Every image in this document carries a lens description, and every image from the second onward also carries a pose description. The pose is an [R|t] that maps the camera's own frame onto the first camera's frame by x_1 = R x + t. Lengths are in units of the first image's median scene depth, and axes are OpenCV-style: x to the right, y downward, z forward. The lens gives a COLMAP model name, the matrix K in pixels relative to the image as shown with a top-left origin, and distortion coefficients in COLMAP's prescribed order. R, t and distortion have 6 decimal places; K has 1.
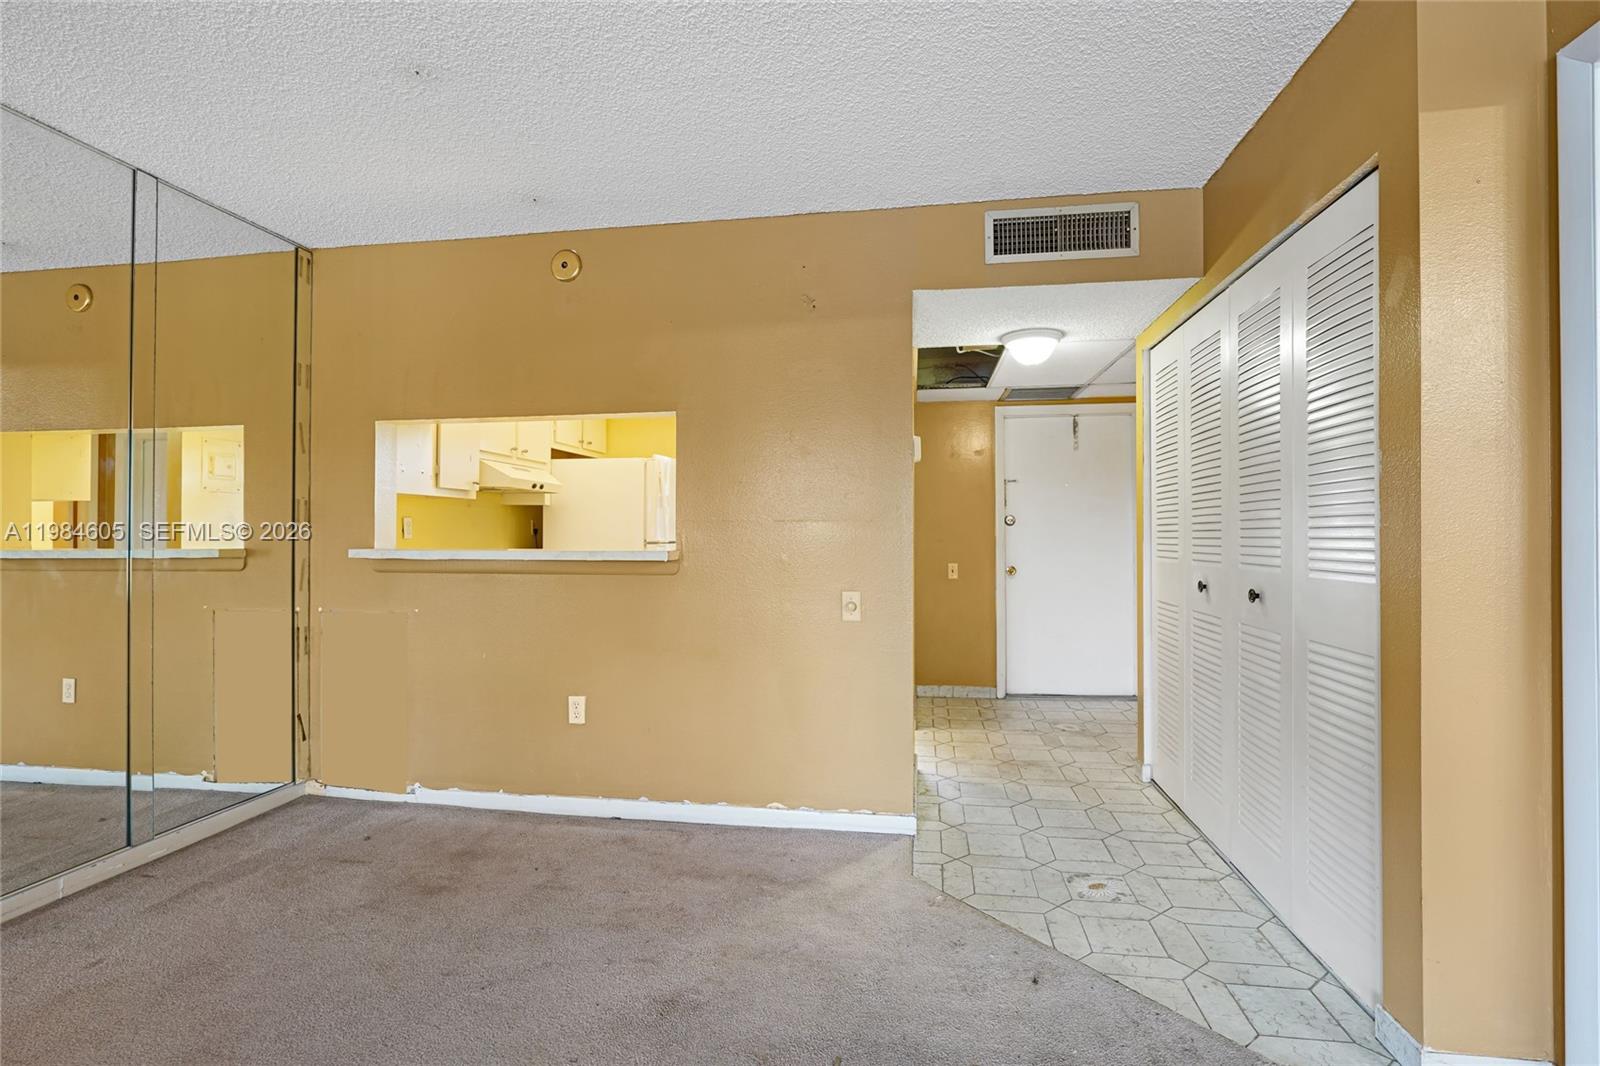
lens RADIAL K [[714.9, 0, 805.6], [0, 714.9, 529.8], [0, 0, 1]] dist [-0.009348, 0.000068]
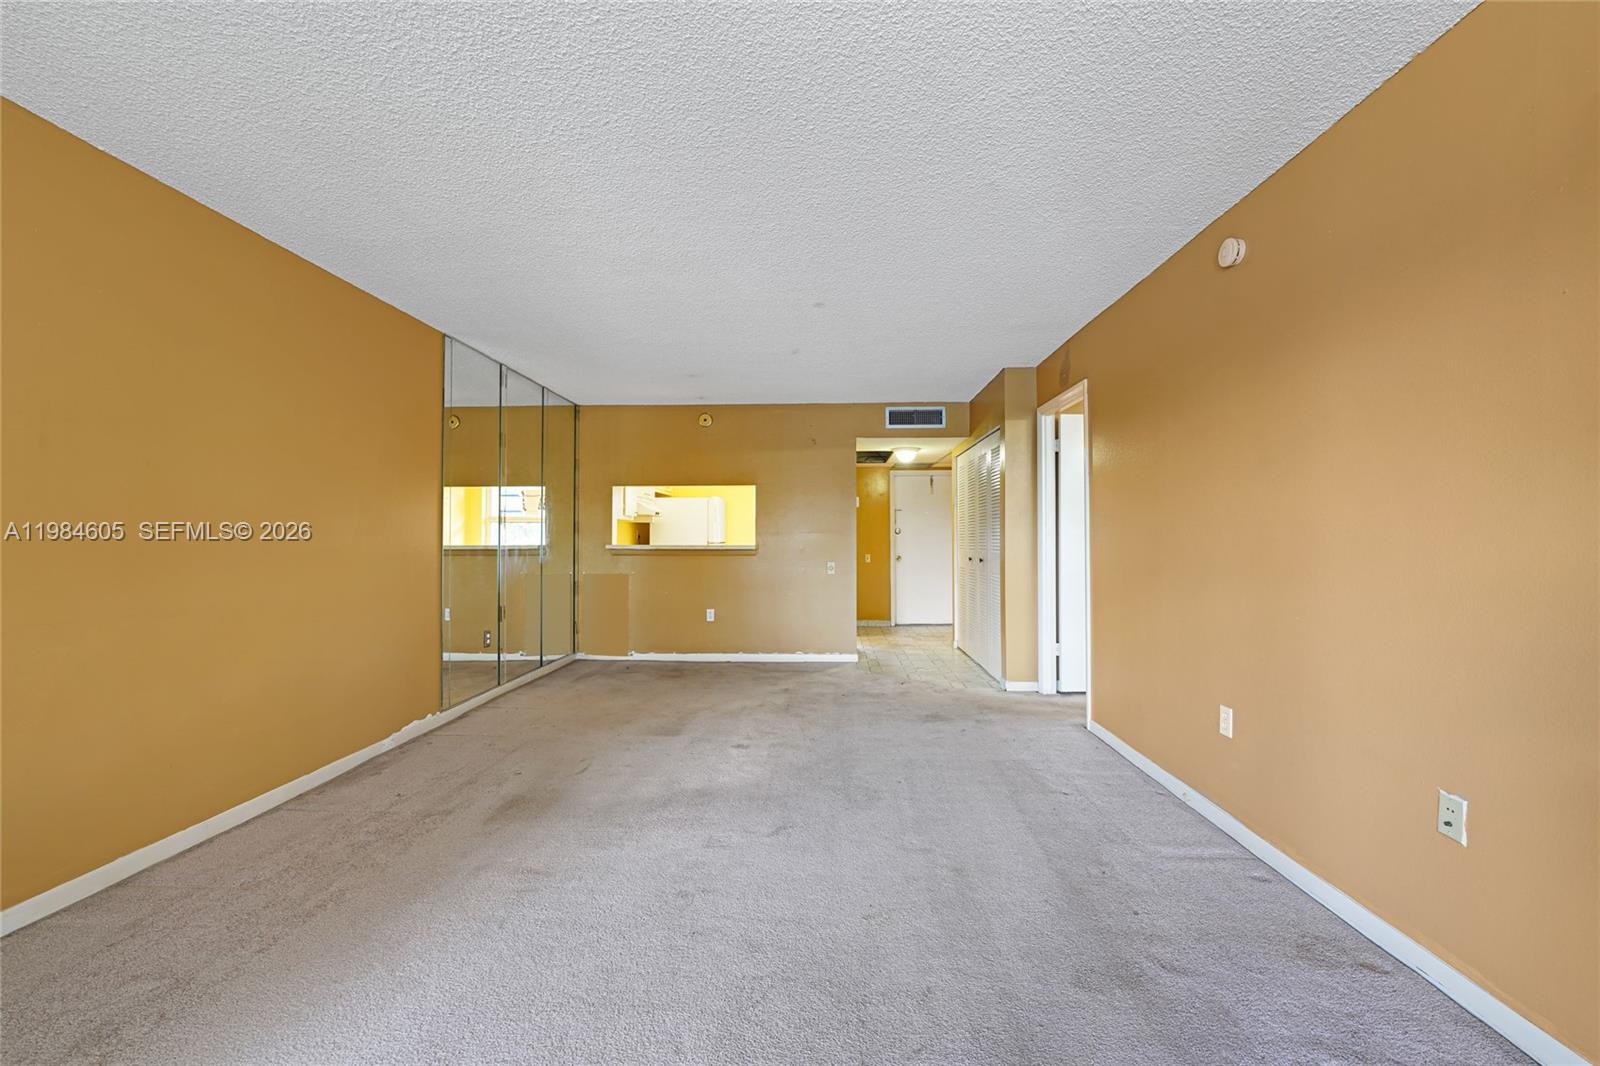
lens RADIAL K [[714.9, 0, 797.8], [0, 714.9, 536.2], [0, 0, 1]] dist [-0.009348, 0.000068]
pose [[0.991762, 0.000392, 0.128096, -0.318707], [-0.000434, 1.000000, 0.000299, -0.000284], [-0.128096, -0.000352, 0.991762, -1.228285]]
